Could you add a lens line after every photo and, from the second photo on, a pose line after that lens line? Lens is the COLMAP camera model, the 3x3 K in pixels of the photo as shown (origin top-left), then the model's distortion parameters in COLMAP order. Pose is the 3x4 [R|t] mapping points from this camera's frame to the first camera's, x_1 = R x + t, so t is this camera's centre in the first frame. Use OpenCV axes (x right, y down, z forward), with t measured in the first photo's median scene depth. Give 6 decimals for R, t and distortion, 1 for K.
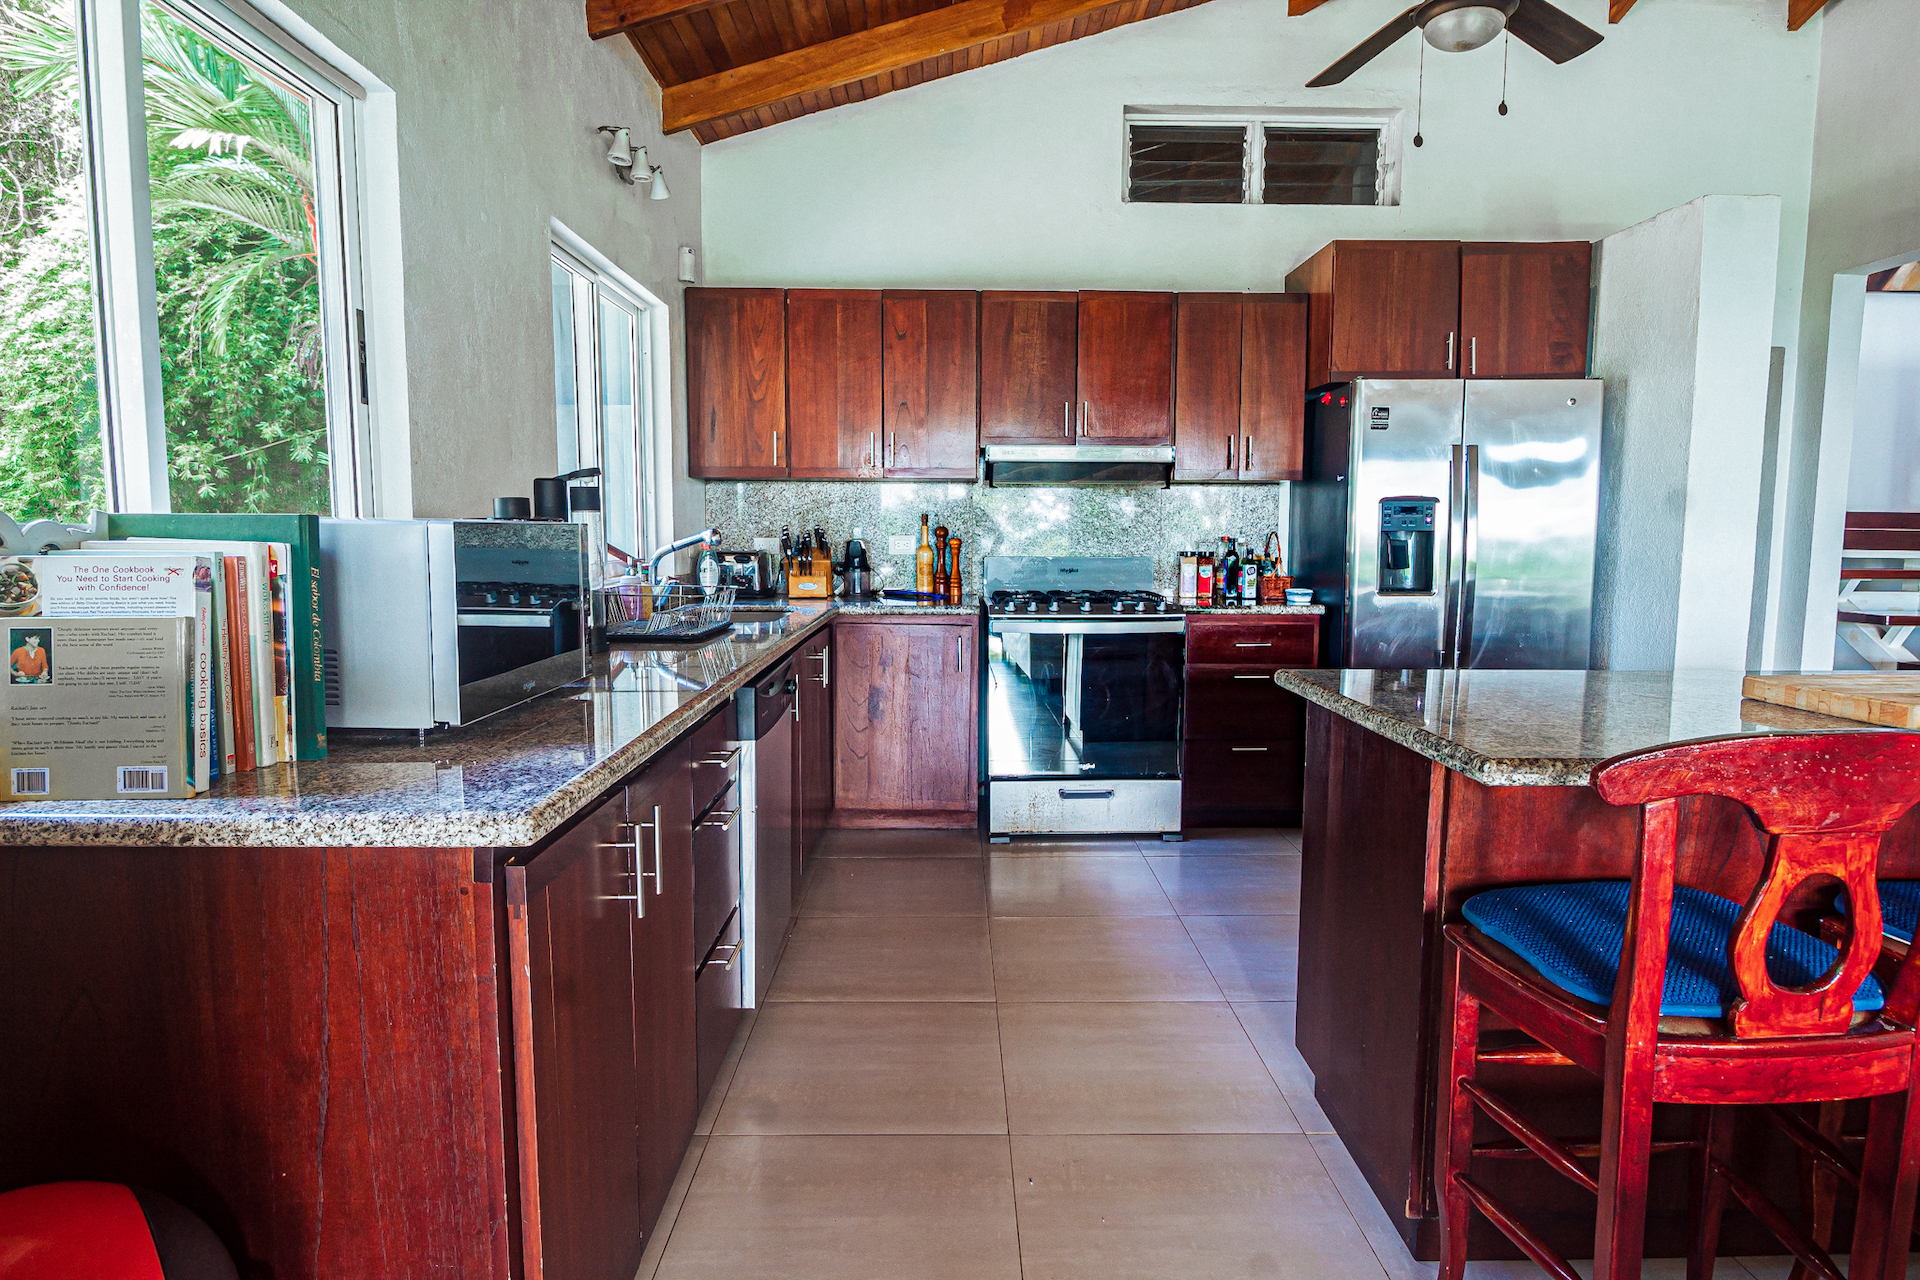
lens RADIAL K [[1058.5, 0, 960.0], [0, 1058.5, 640.0], [0, 0, 1]] dist [0.016641, 0.000041]
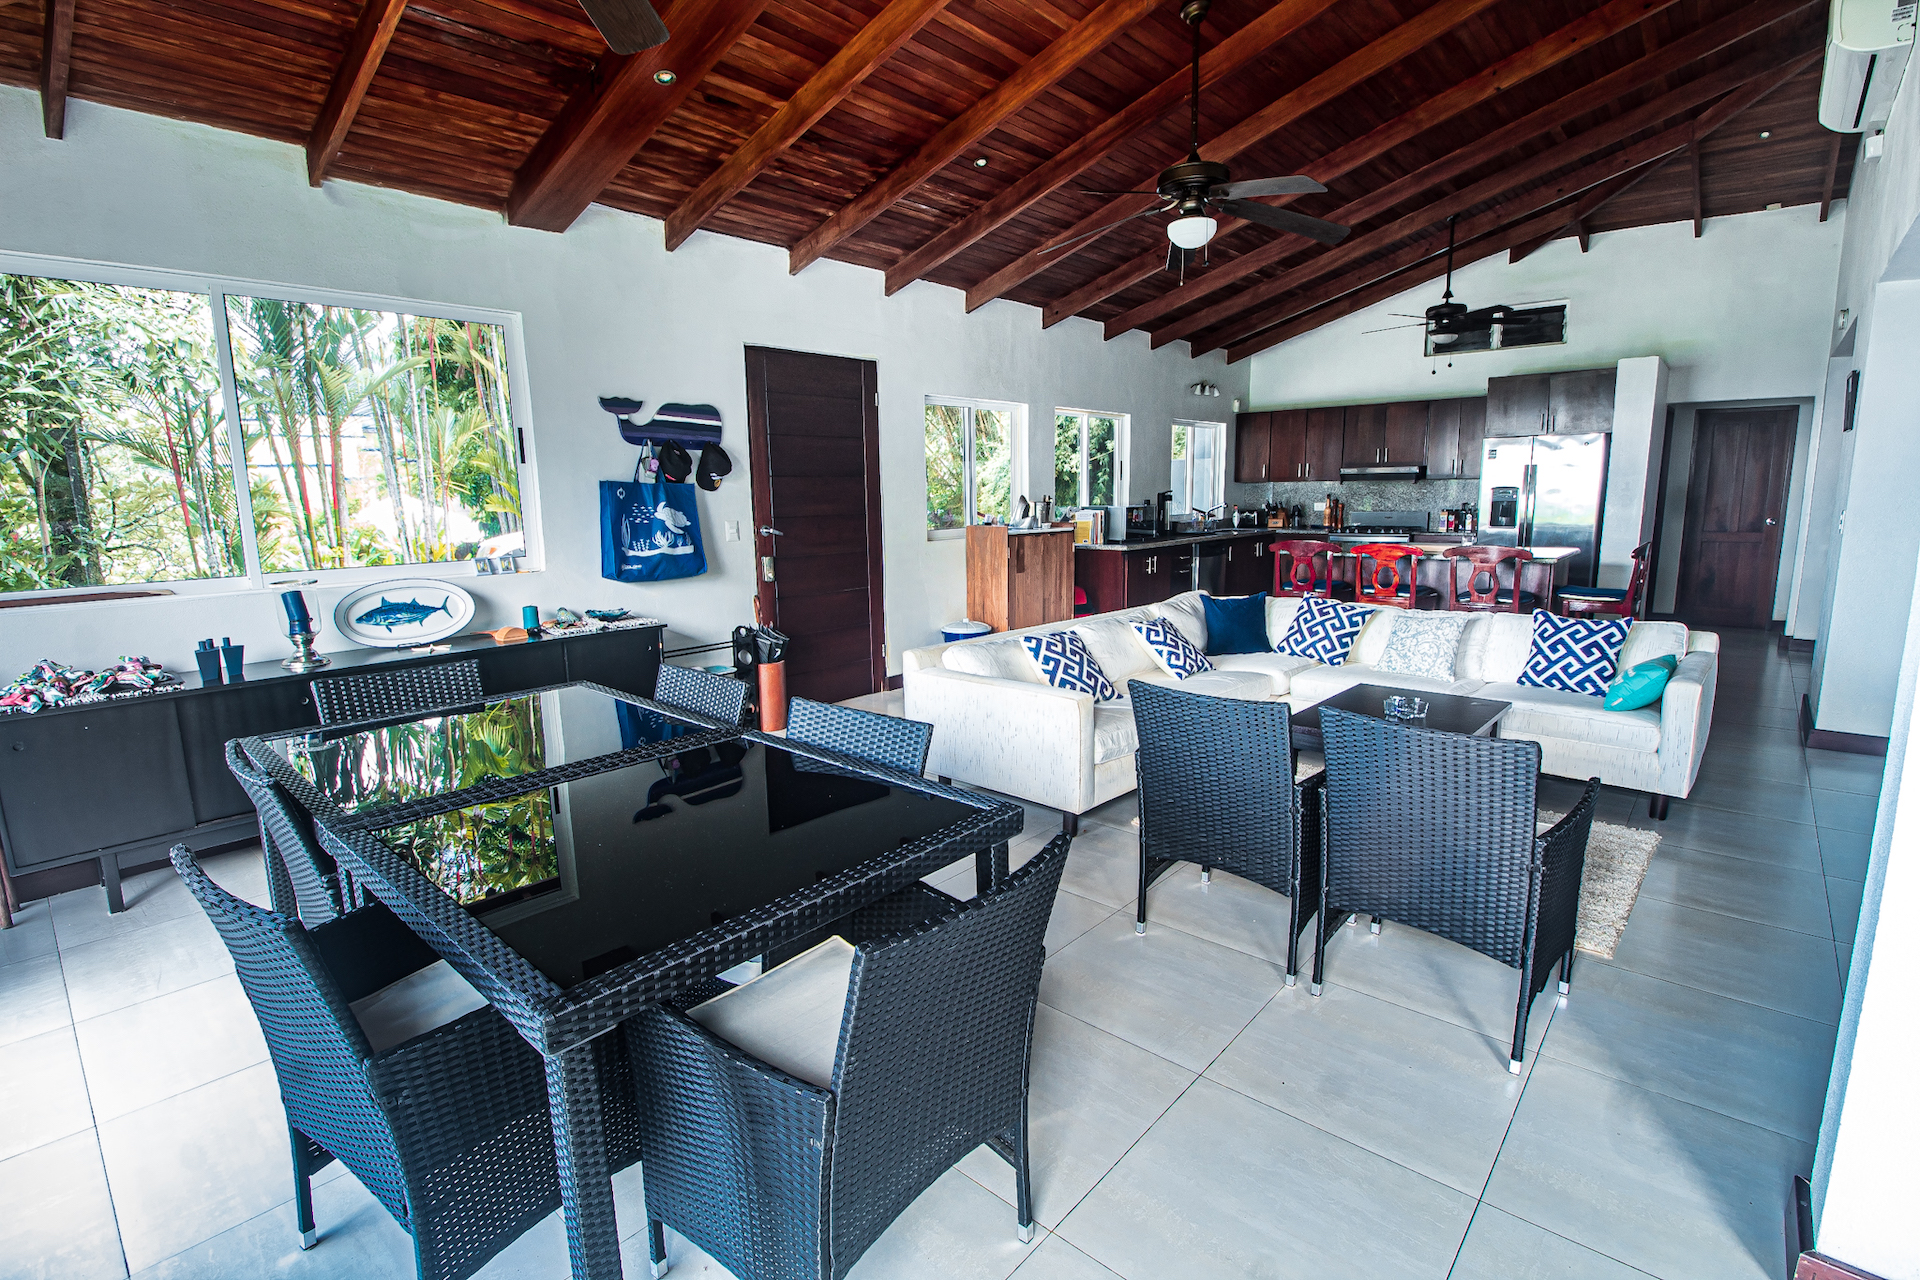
lens RADIAL K [[894.9, 0, 967.5], [0, 894.9, 648.0], [0, 0, 1]] dist [0.004999, -0.009645]
pose [[0.746639, 0.100216, -0.657637, 0.807305], [-0.049278, 0.994203, 0.095557, 0.086806], [0.663402, -0.038940, 0.747249, -1.221132]]
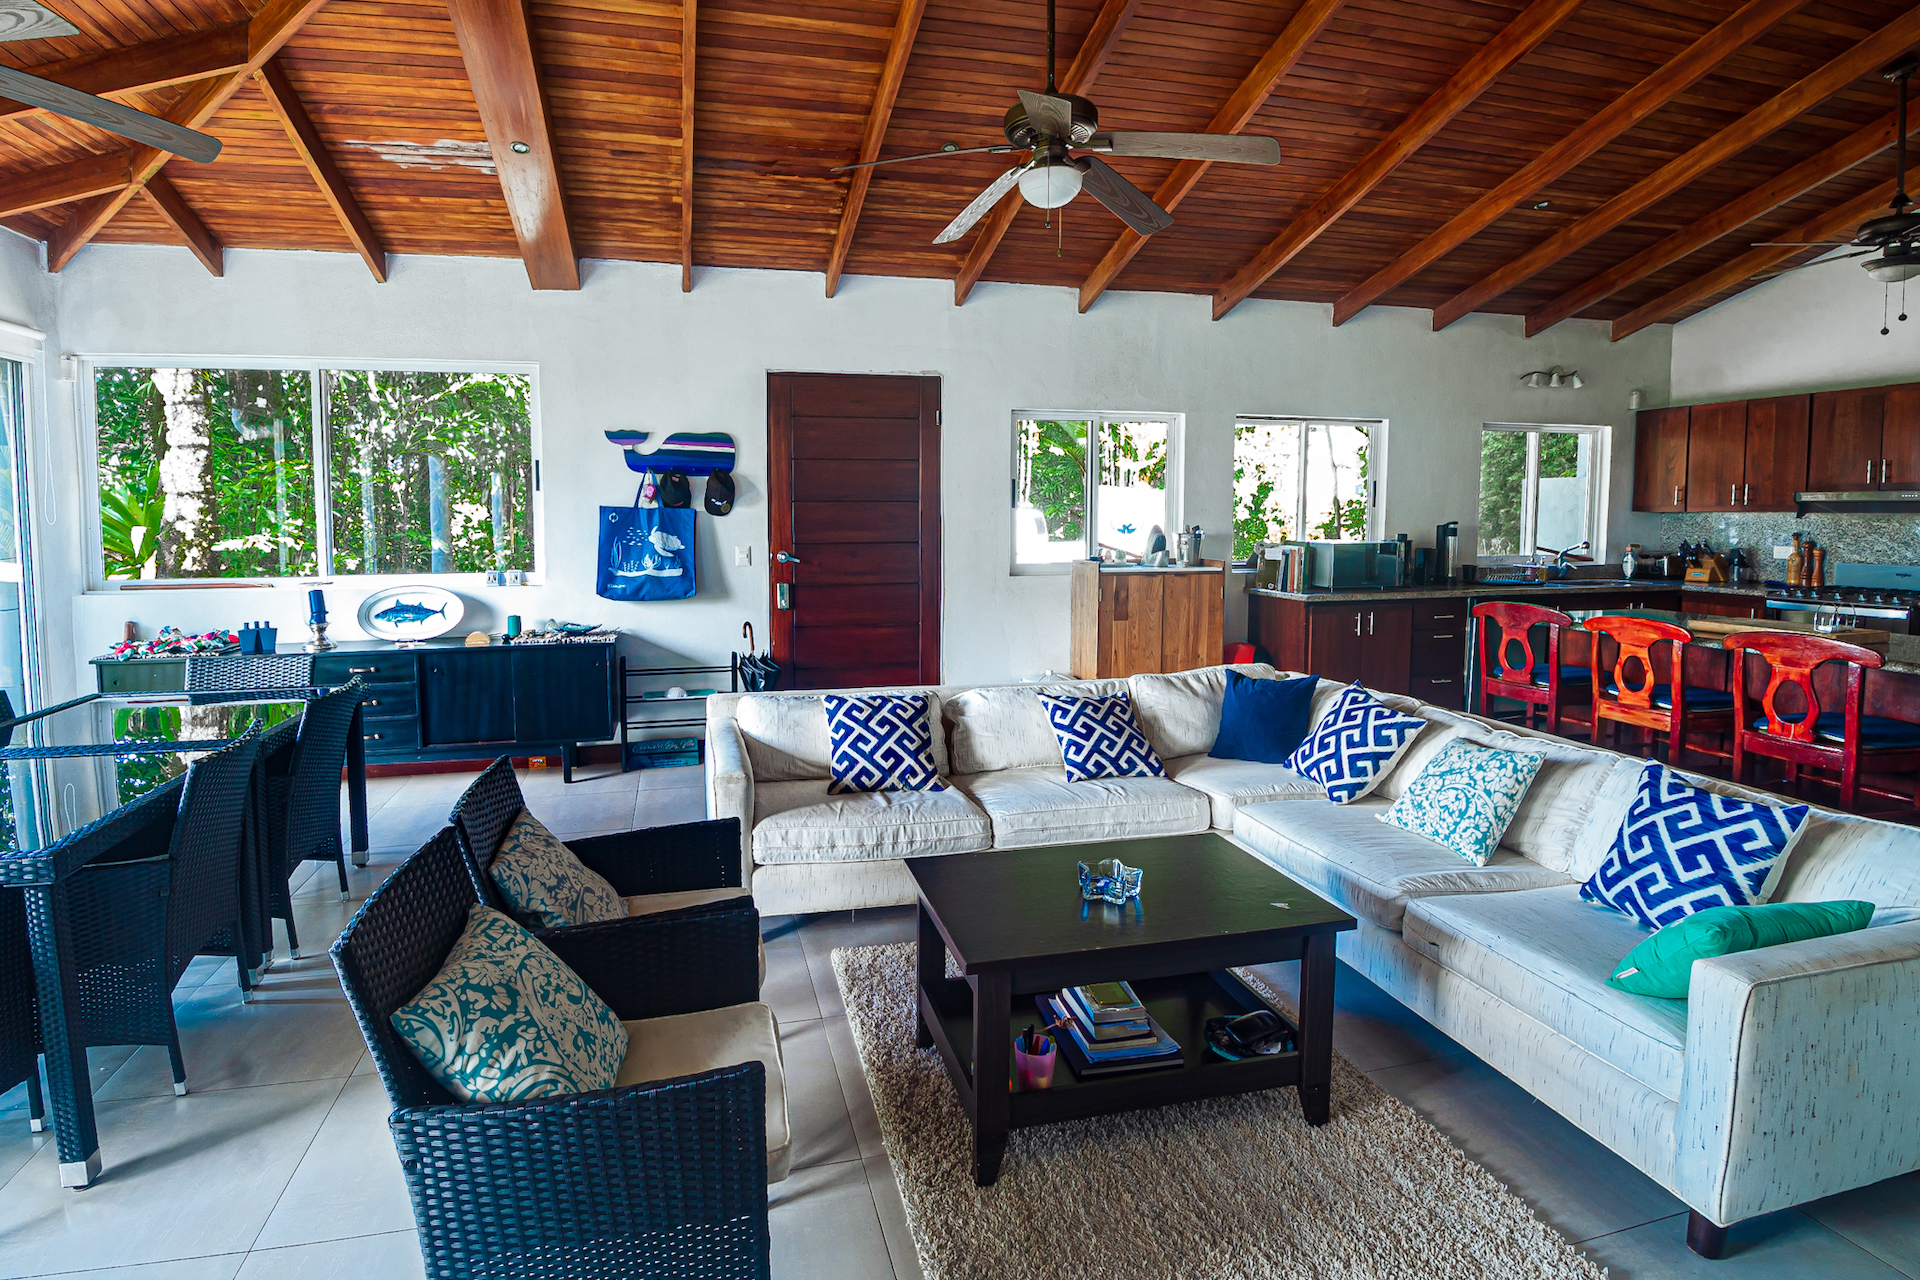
lens RADIAL K [[940.6, 0, 919.6], [0, 940.6, 598.2], [0, 0, 1]] dist [-0.028167, -0.000698]
pose [[0.232867, 0.078917, -0.969301, 1.044874], [-0.094918, 0.993788, 0.058107, 0.020649], [0.967865, 0.078472, 0.238911, -0.583451]]
